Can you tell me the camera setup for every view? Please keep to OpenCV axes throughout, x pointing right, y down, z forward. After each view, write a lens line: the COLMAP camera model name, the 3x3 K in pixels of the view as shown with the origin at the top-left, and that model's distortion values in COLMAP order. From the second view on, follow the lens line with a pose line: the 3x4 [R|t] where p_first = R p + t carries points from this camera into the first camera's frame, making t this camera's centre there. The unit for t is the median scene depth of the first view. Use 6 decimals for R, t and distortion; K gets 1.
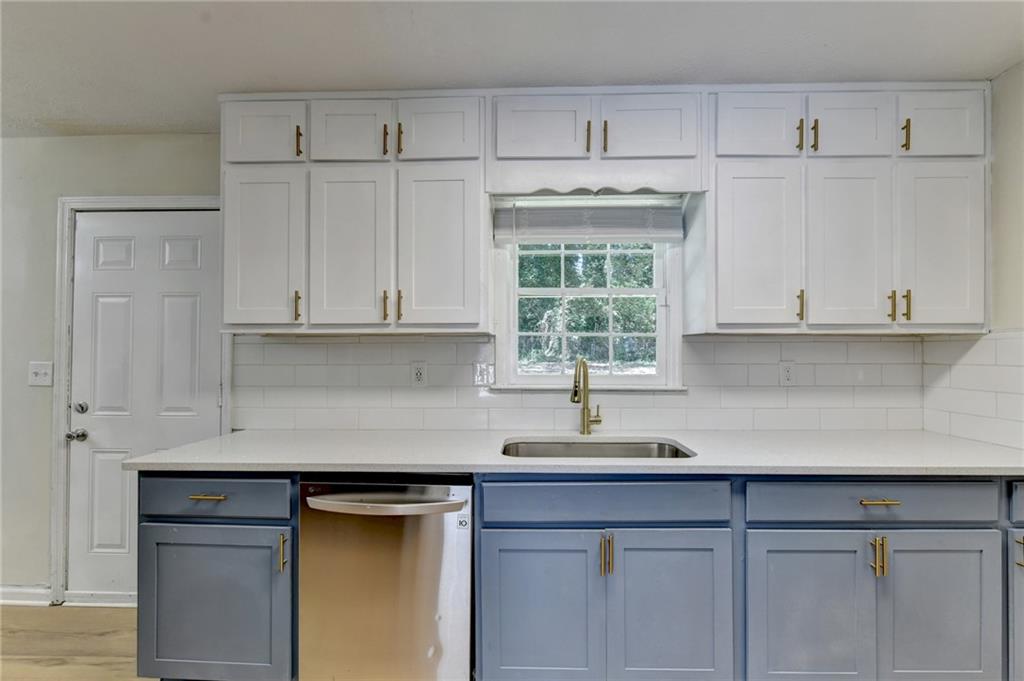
lens RADIAL K [[420.2, 0, 517.7], [0, 420.2, 352.0], [0, 0, 1]] dist [-0.003301, -0.000370]
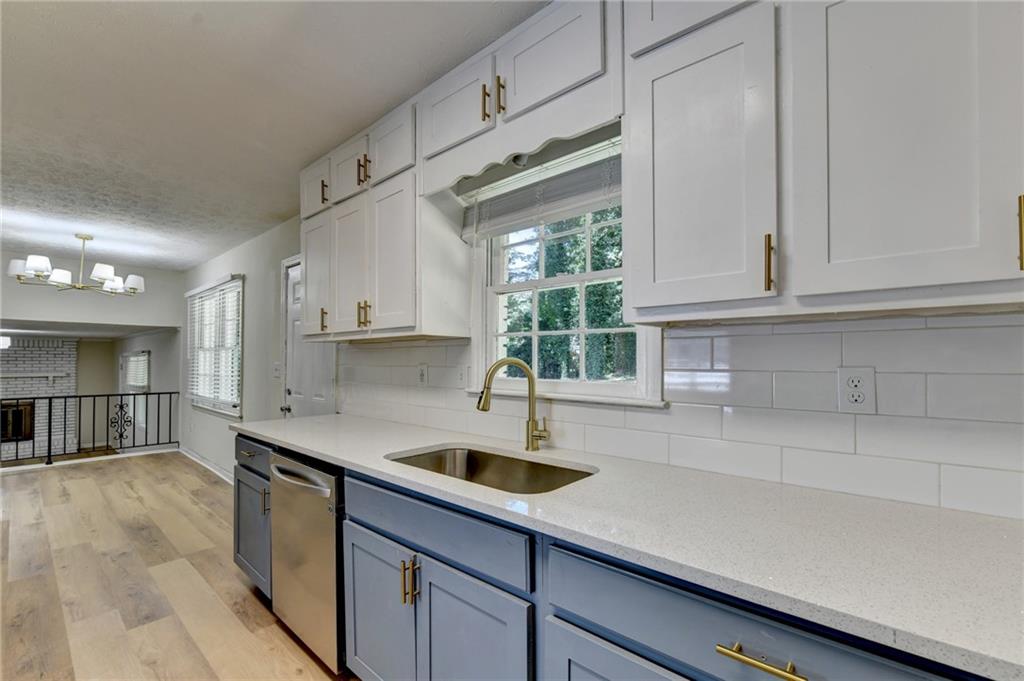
lens RADIAL K [[421.0, 0, 539.3], [0, 421.0, 362.9], [0, 0, 1]] dist [-0.000147, -0.002972]
pose [[0.783813, 0.004537, -0.620981, 0.767153], [0.003149, 0.999931, 0.011281, 0.010191], [0.620989, -0.010798, 0.783745, 0.376830]]
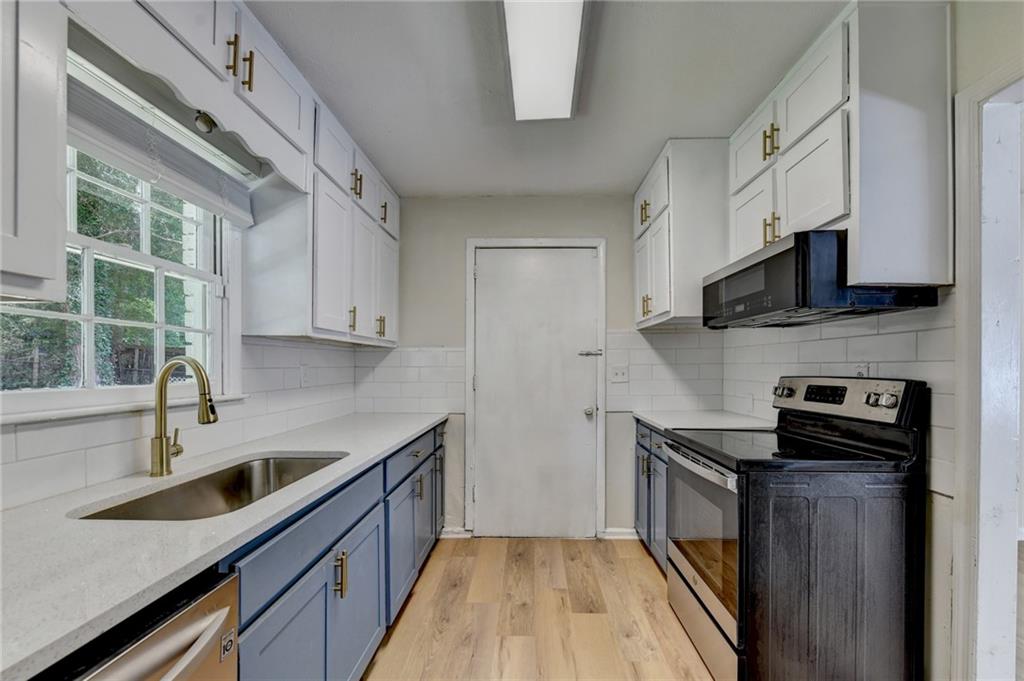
lens RADIAL K [[420.2, 0, 517.7], [0, 420.2, 352.0], [0, 0, 1]] dist [-0.003301, -0.000370]
pose [[0.033932, 0.031021, 0.998943, -0.522841], [-0.010823, 0.999471, -0.030670, 0.018123], [-0.999366, -0.009770, 0.034250, 0.465218]]
